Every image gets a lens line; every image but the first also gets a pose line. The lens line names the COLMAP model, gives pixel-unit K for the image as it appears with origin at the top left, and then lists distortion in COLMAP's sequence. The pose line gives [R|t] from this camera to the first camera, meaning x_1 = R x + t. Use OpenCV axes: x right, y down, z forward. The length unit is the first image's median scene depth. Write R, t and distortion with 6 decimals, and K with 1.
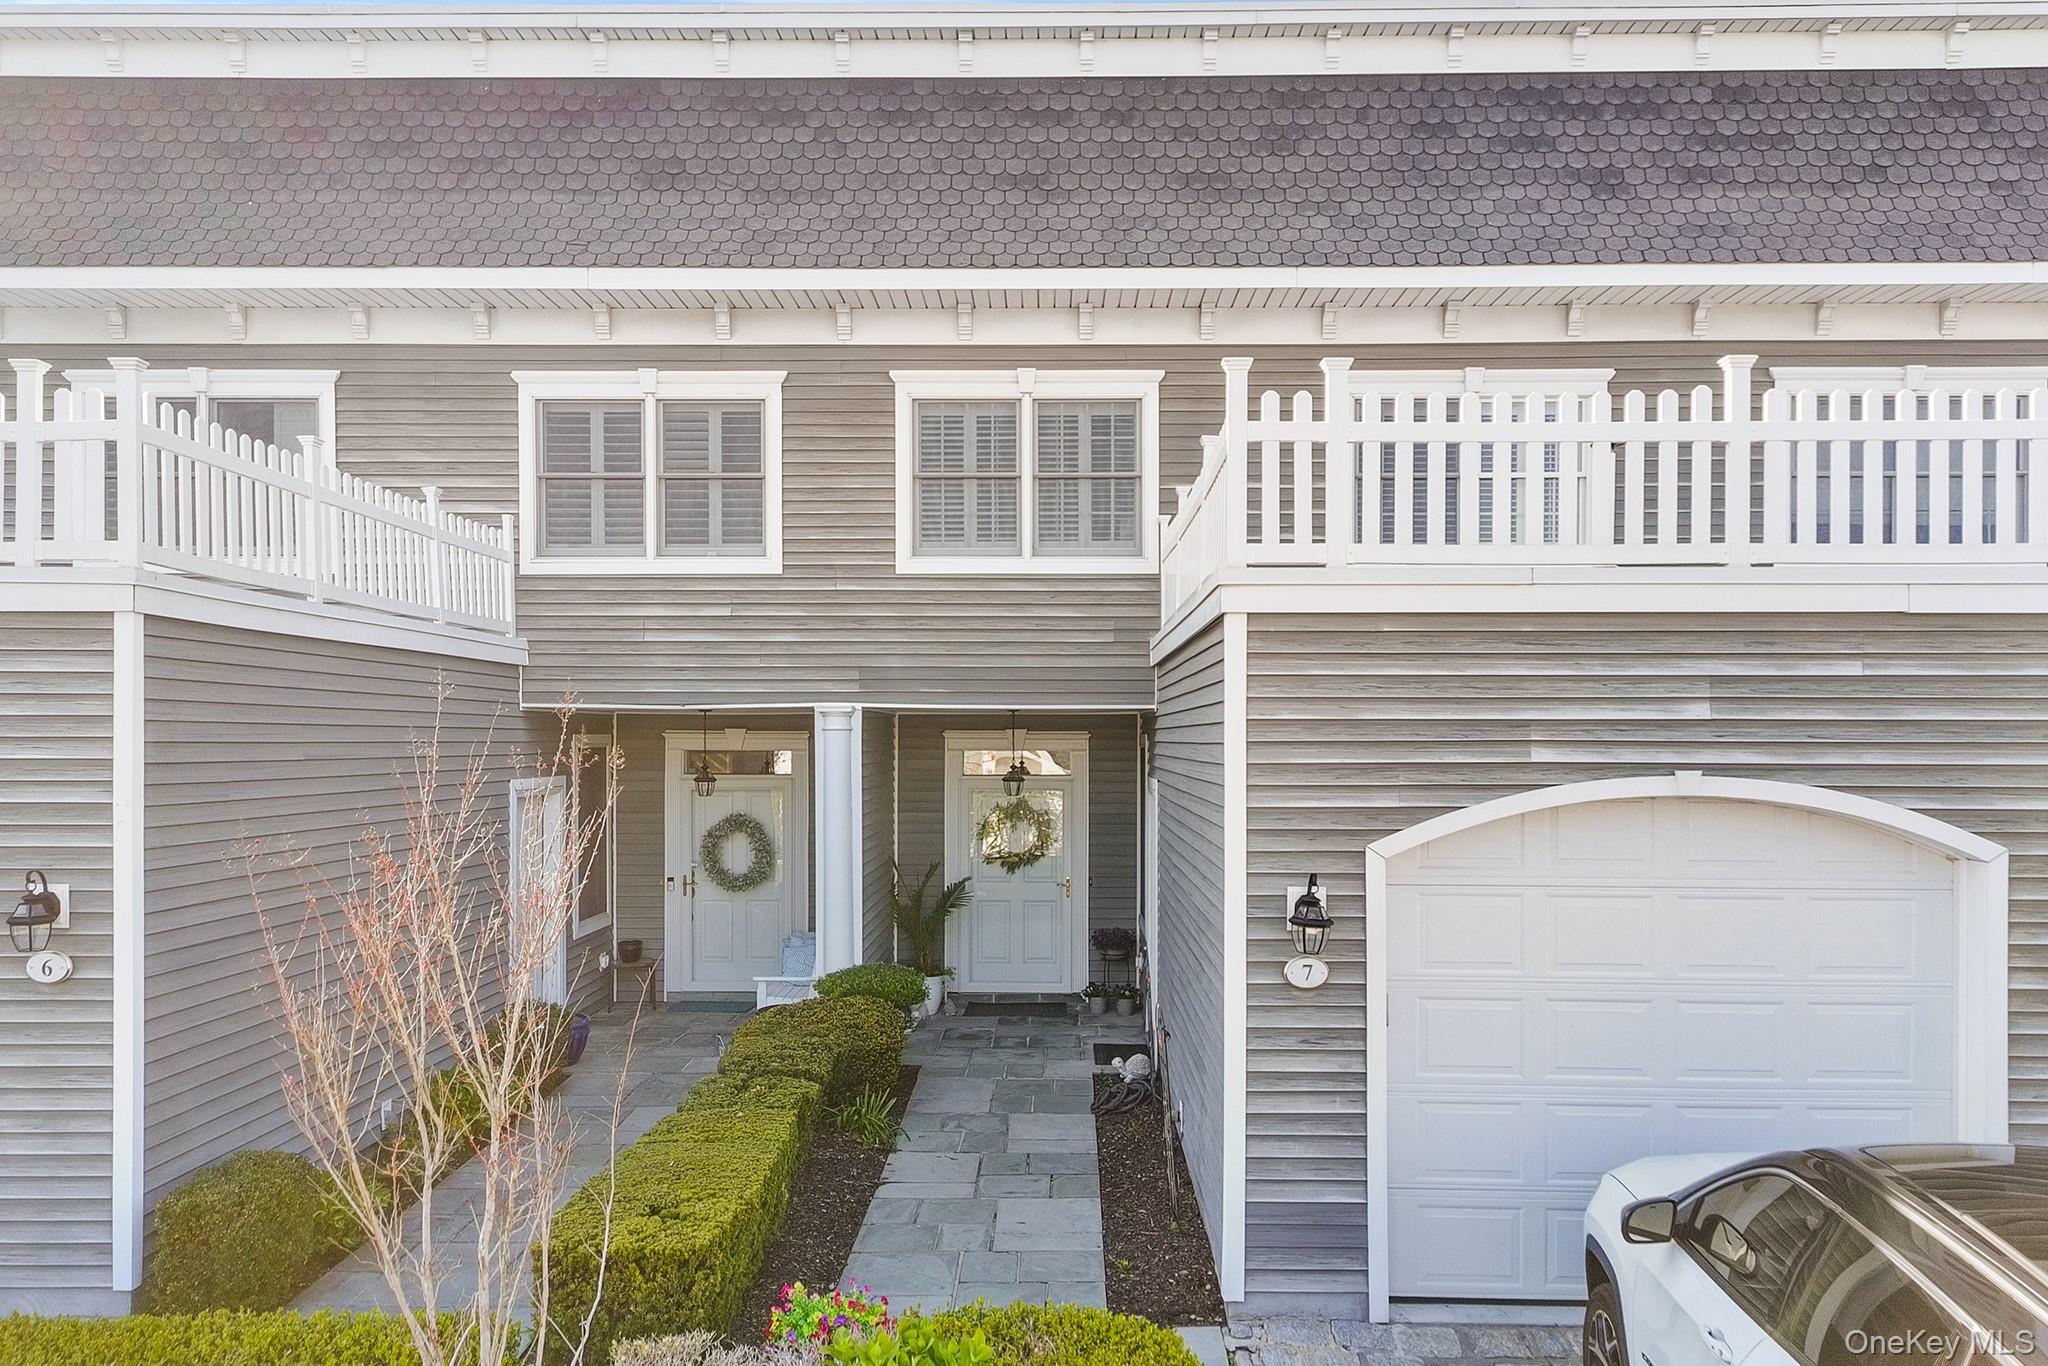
lens RADIAL K [[1620.5, 0, 1031.3], [0, 1620.5, 749.9], [0, 0, 1]] dist [0.096670, -0.112325]
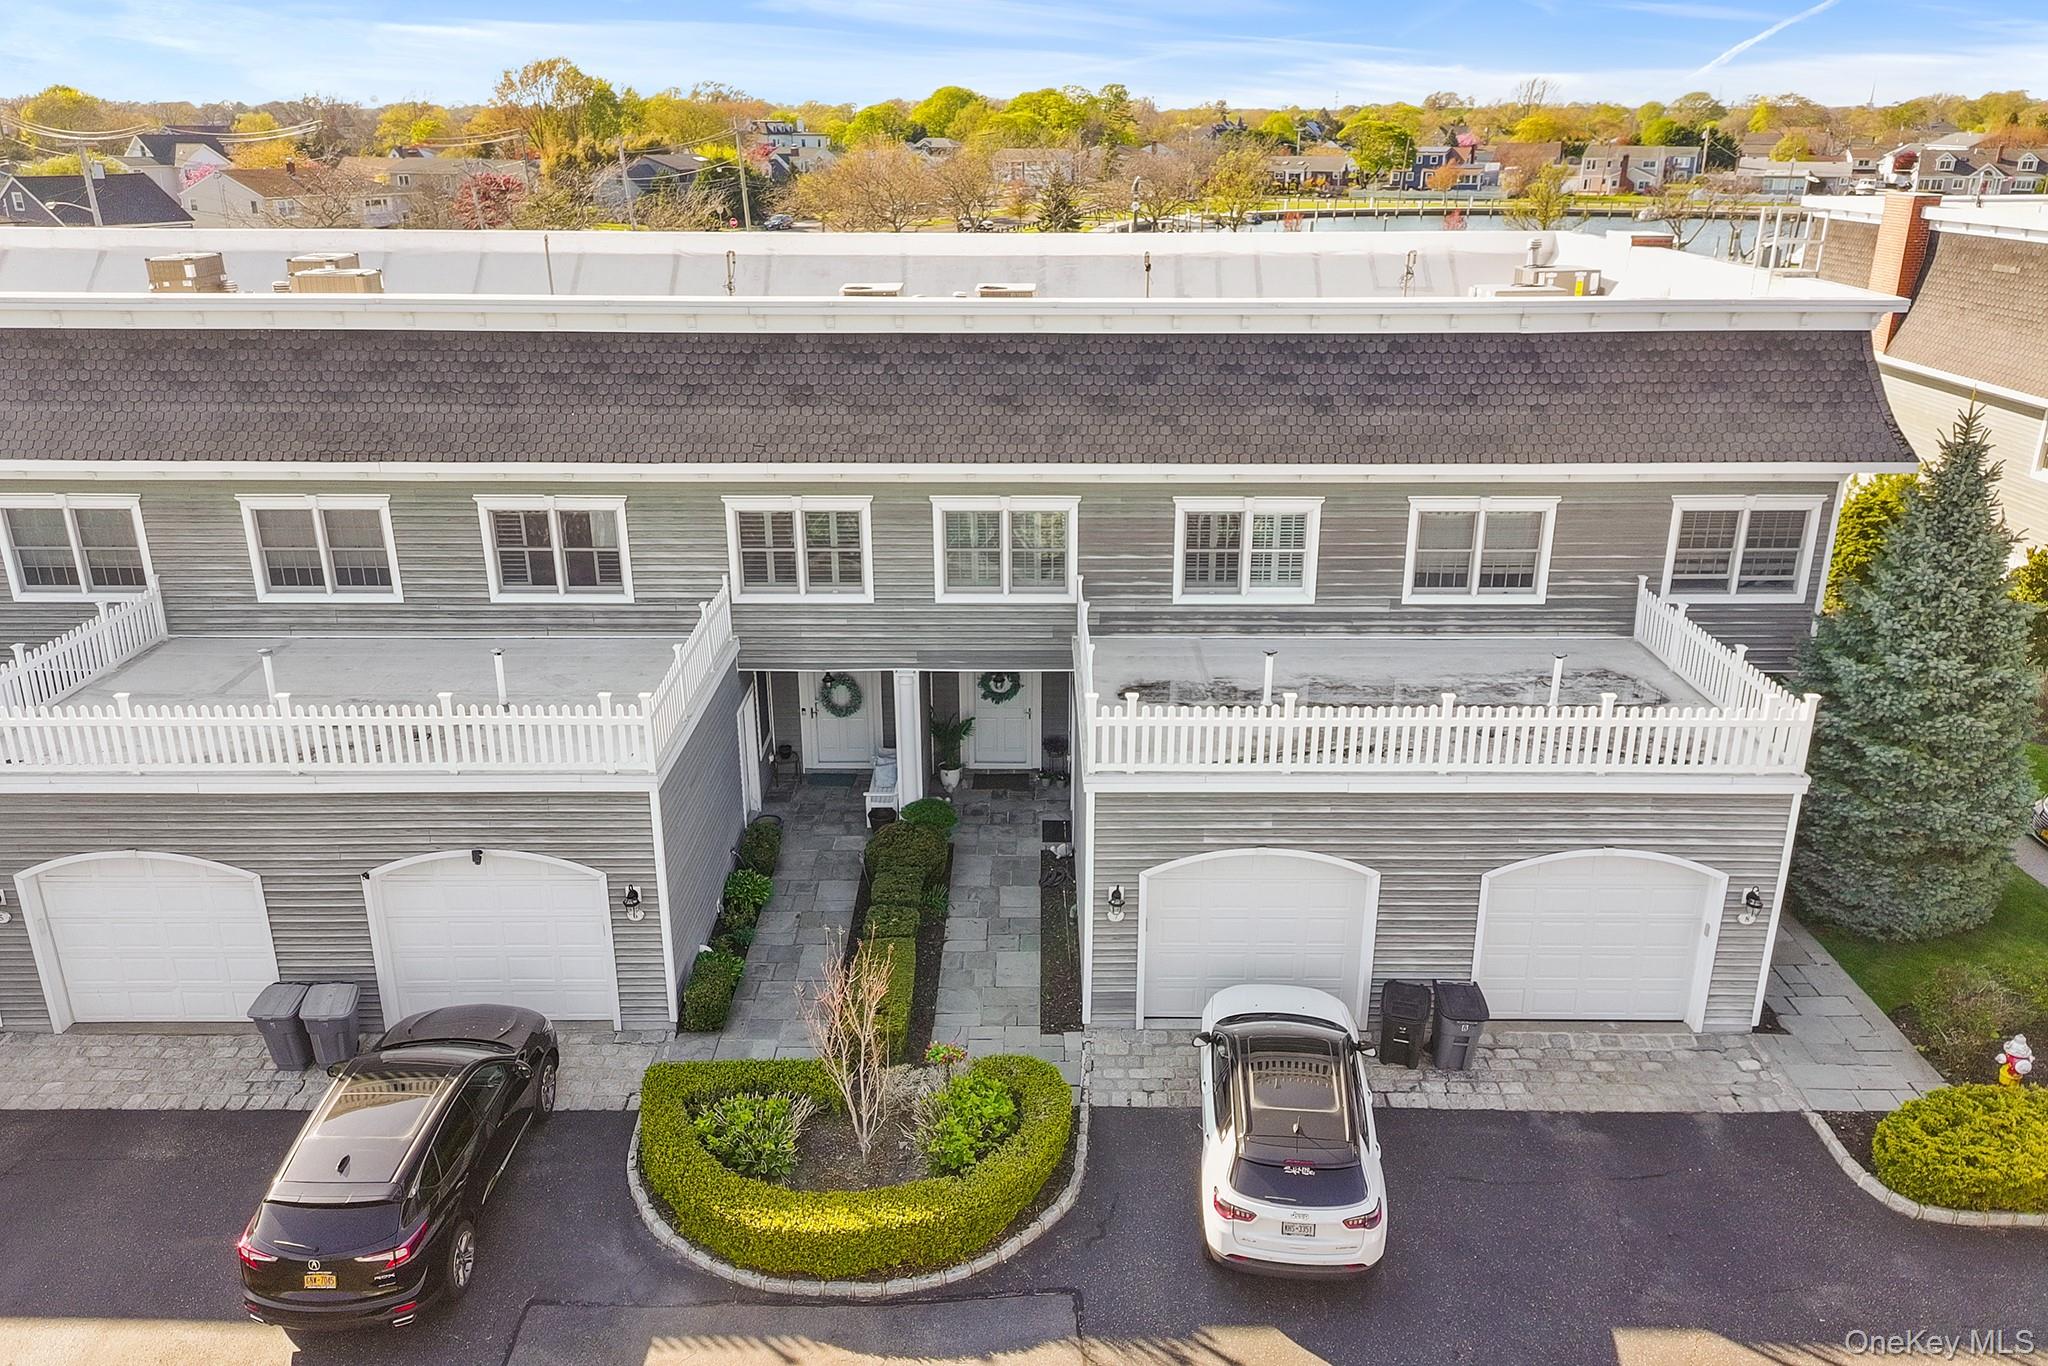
lens RADIAL K [[1620.5, 0, 1031.3], [0, 1620.5, 749.9], [0, 0, 1]] dist [0.096670, -0.112325]
pose [[0.999865, -0.006617, 0.015043, -0.002787], [0.000648, 0.930518, 0.366245, -0.641247], [-0.016421, -0.366186, 0.930397, -0.799155]]
